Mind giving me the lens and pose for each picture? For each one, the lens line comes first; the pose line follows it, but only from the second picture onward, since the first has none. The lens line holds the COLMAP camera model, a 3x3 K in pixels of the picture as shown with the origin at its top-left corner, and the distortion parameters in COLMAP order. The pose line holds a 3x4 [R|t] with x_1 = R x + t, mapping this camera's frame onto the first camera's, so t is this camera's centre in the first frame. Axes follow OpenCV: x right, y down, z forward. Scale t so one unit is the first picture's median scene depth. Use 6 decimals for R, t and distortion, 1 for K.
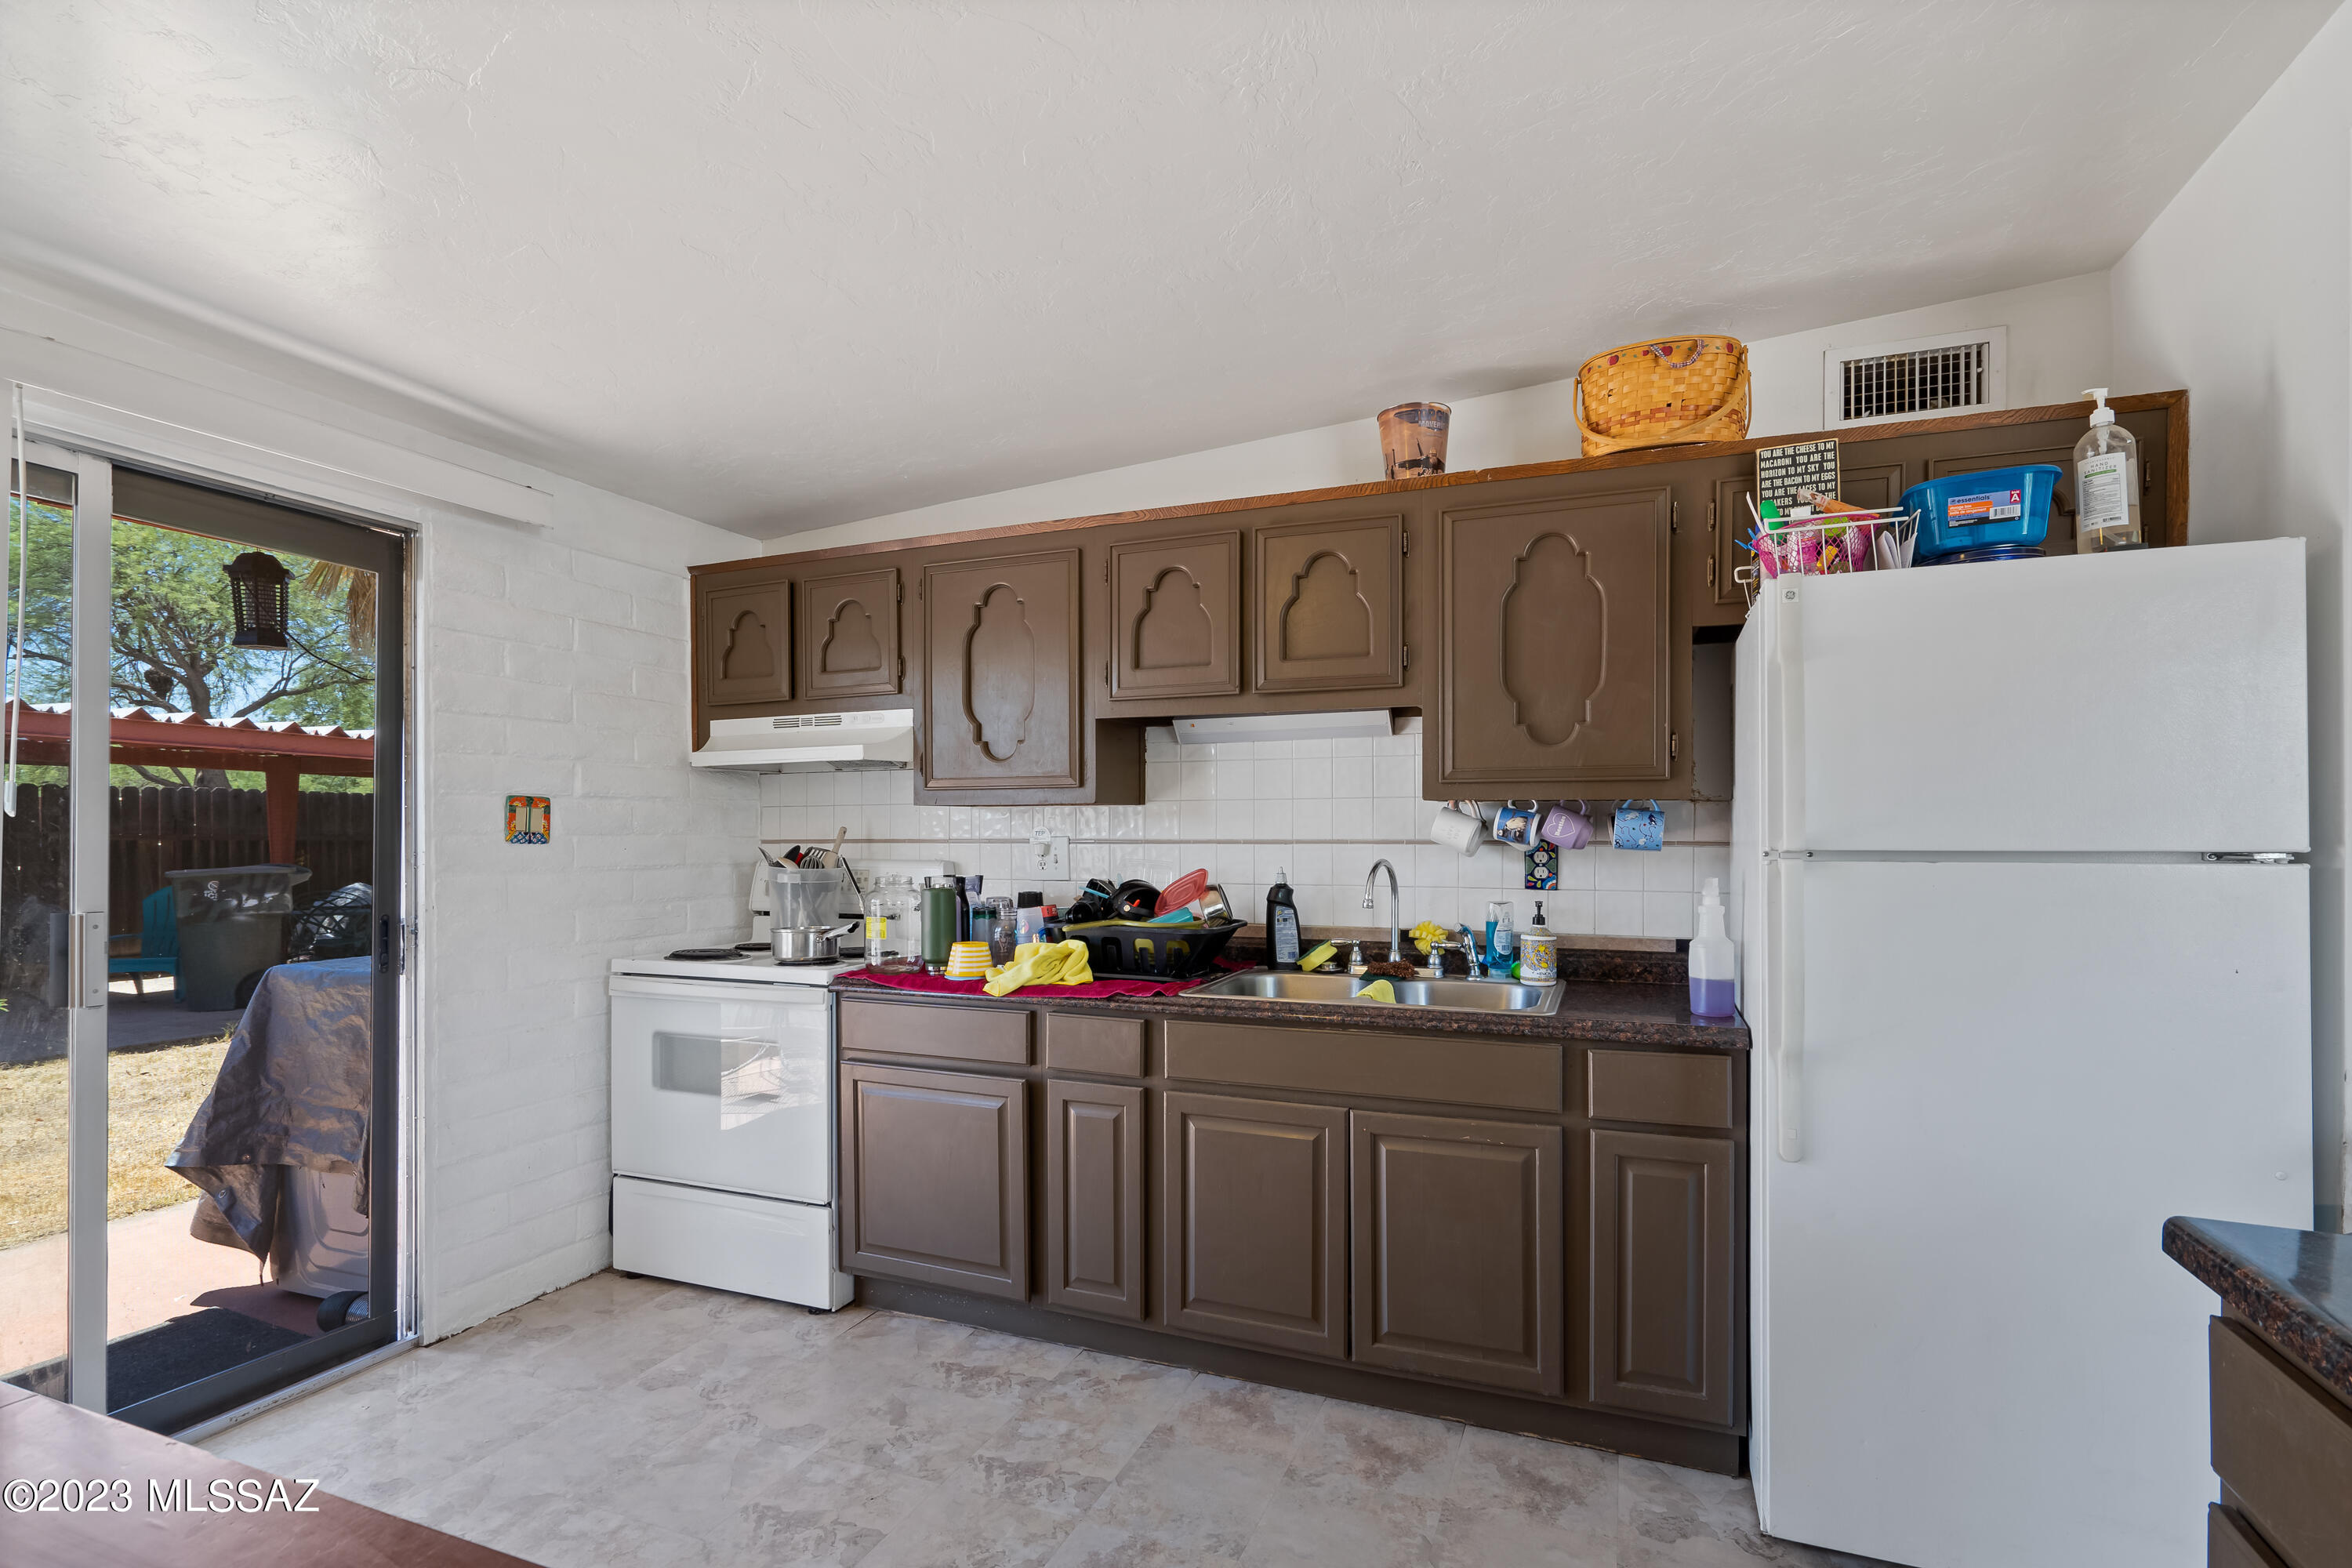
lens RADIAL K [[1095.9, 0, 1160.0], [0, 1095.9, 826.6], [0, 0, 1]] dist [-0.006887, 0.003540]
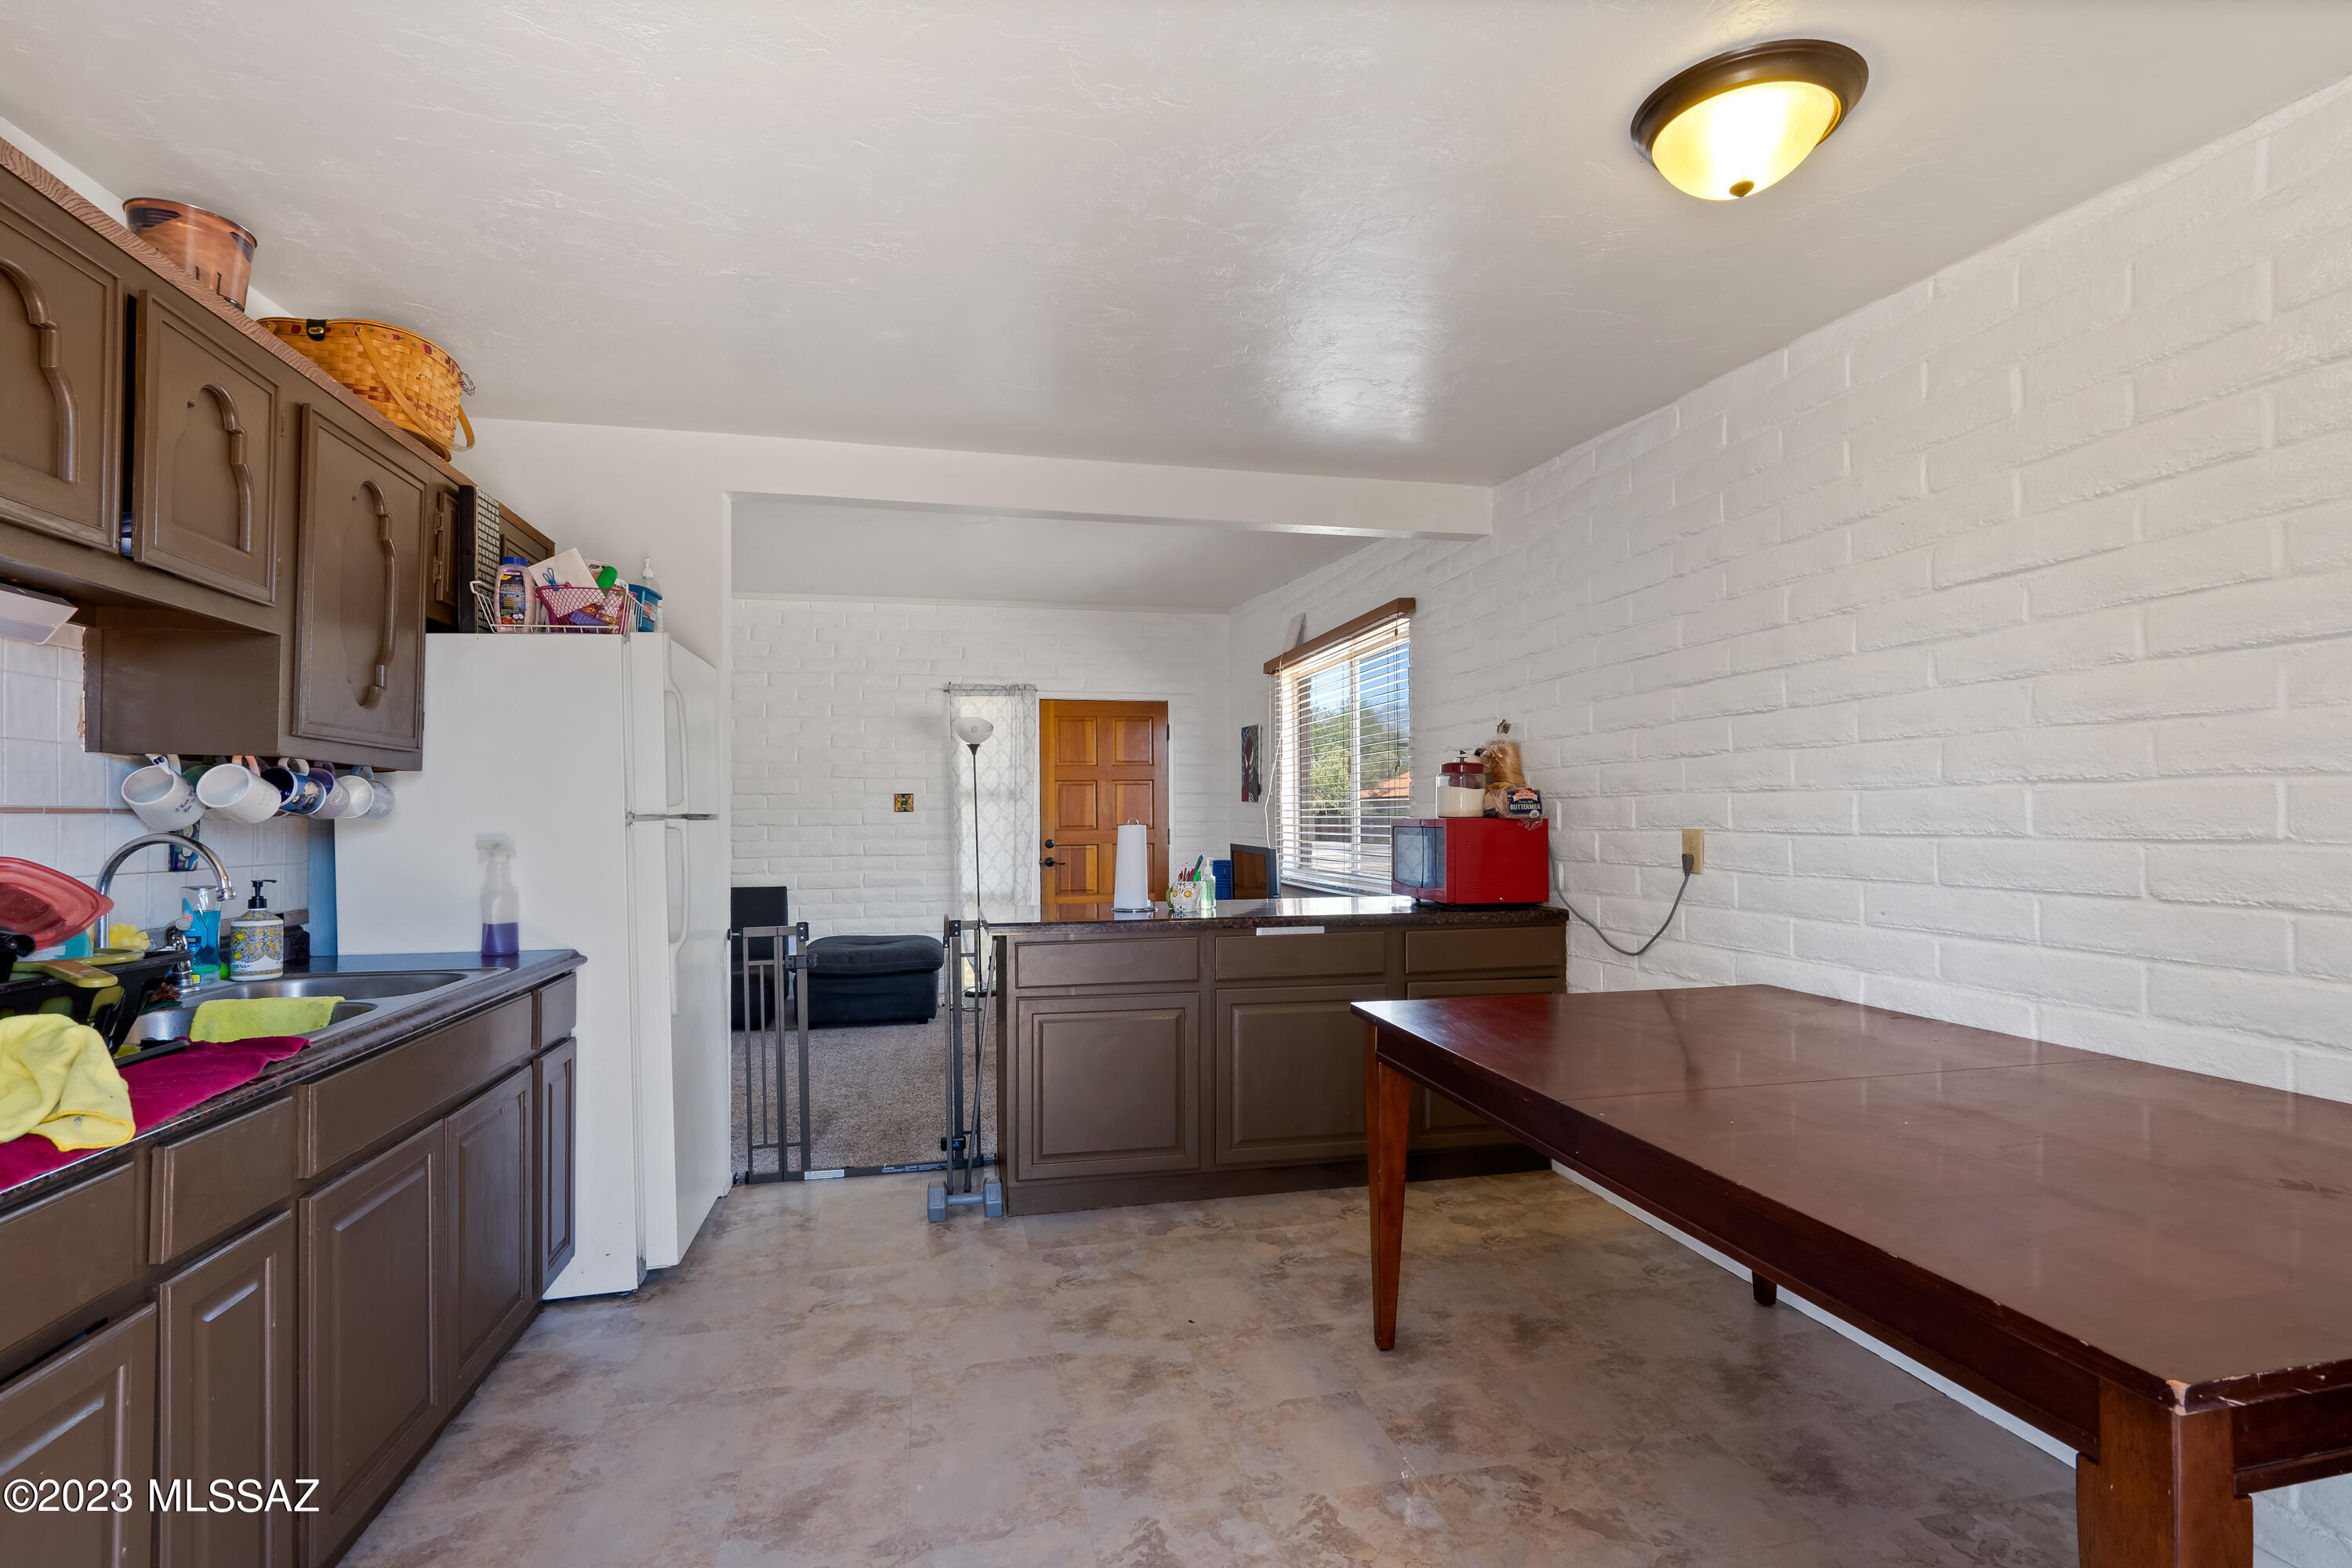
lens RADIAL K [[1095.9, 0, 1166.6], [0, 1095.9, 789.3], [0, 0, 1]] dist [-0.006887, 0.003540]
pose [[-0.568973, 0.026983, 0.821914, -0.678022], [0.002496, 0.999514, -0.031086, 0.023310], [-0.822353, -0.015635, -0.568763, 0.813426]]
